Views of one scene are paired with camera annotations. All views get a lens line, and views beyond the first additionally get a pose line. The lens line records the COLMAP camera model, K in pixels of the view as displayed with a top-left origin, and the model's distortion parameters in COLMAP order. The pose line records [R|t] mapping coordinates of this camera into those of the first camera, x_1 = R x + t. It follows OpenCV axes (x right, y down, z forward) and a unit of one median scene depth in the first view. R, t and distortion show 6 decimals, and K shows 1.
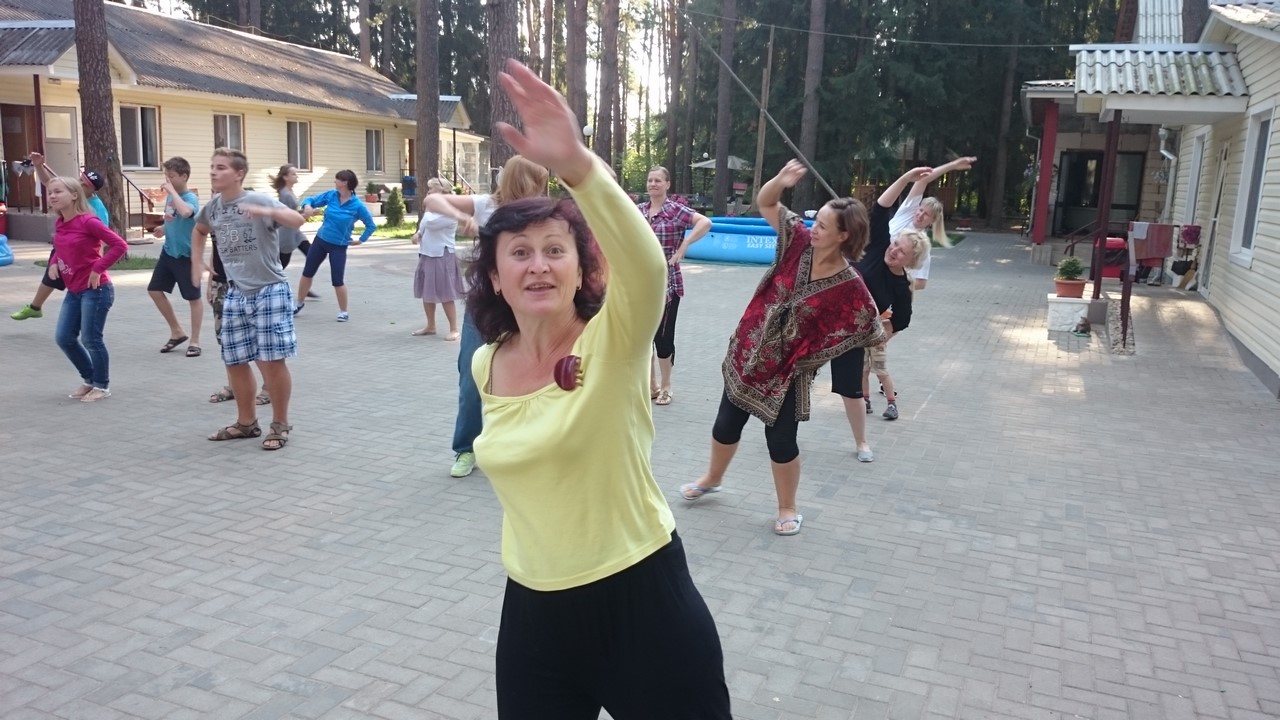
lens RADIAL K [[1017.2, 0, 639.0], [0, 1017.2, 365.3], [0, 0, 1]] dist [0.086484, -0.132209]
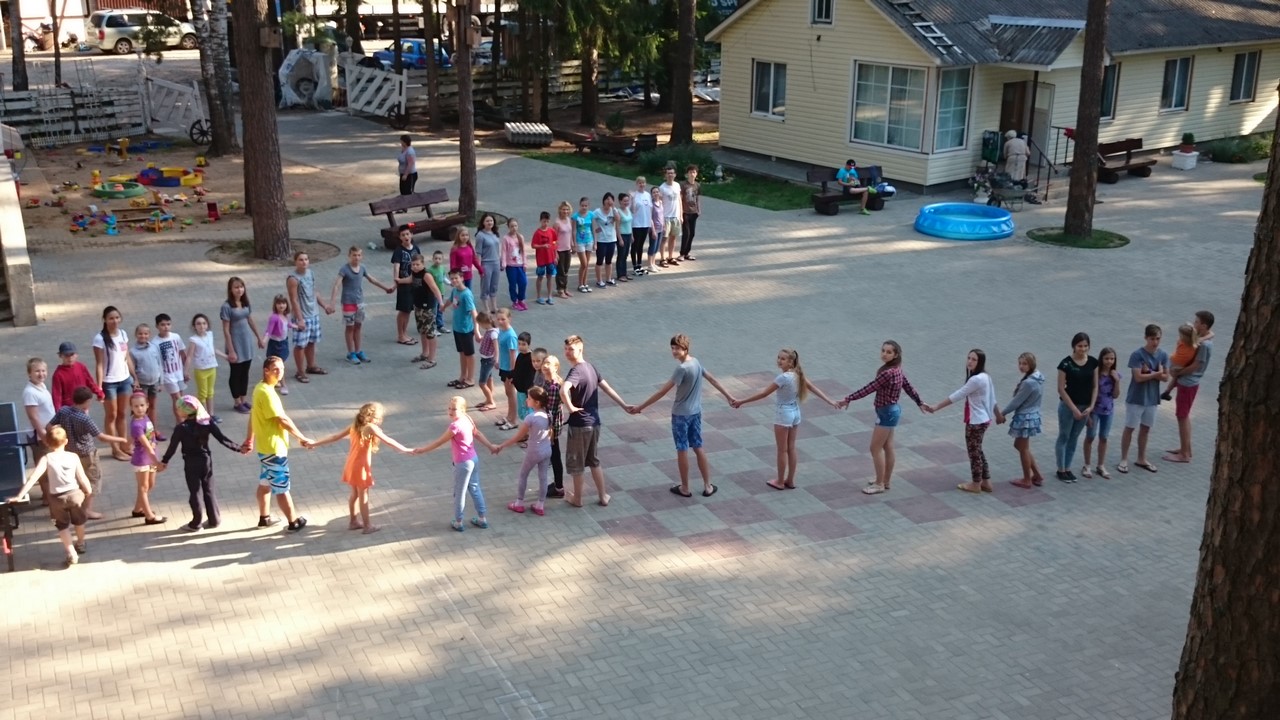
lens RADIAL K [[1357.8, 0, 646.2], [0, 1357.8, 349.7], [0, 0, 1]] dist [0.033172, 0.000000]
pose [[0.756579, 0.171416, -0.631035, 0.117446], [-0.107229, 0.984489, 0.138867, -0.086343], [0.645051, -0.037399, 0.763224, -0.419759]]
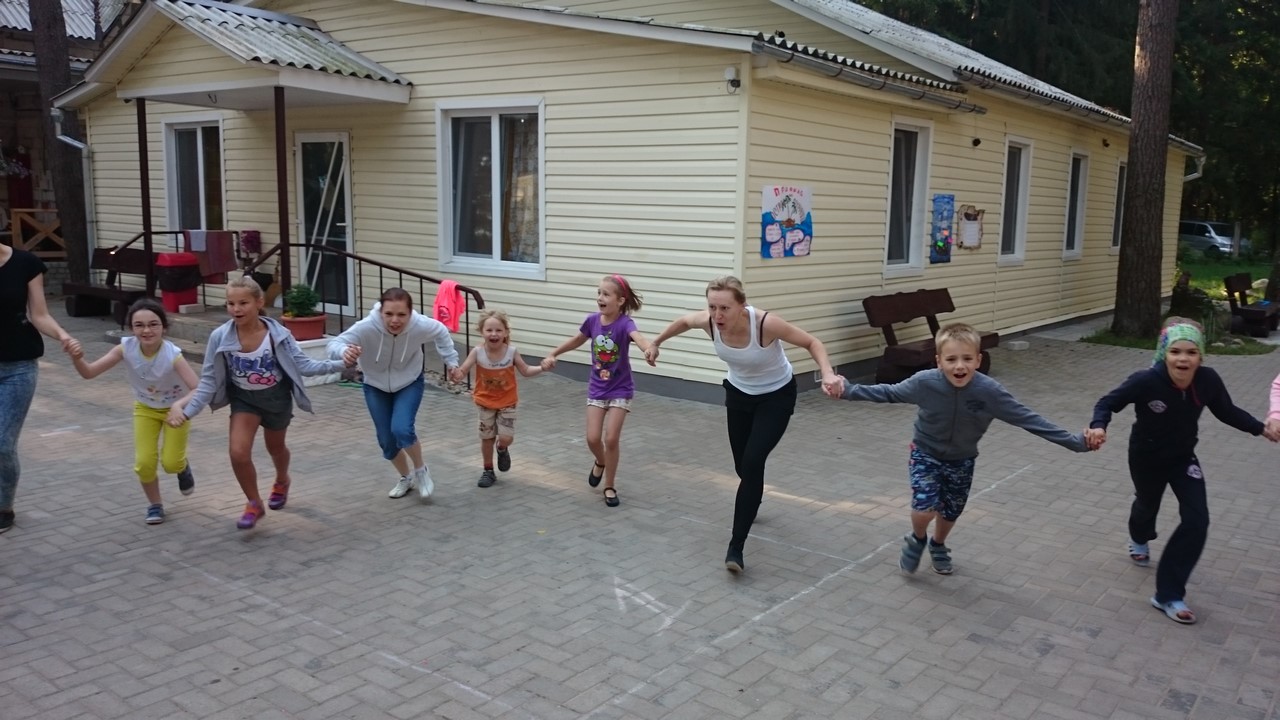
lens RADIAL K [[1017.2, 0, 664.0], [0, 1017.2, 344.5], [0, 0, 1]] dist [0.086484, -0.132209]
pose [[0.269243, -0.158195, 0.949991, -0.106822], [0.164589, 0.979463, 0.116456, -0.053000], [-0.948904, 0.125003, 0.289751, 0.274654]]
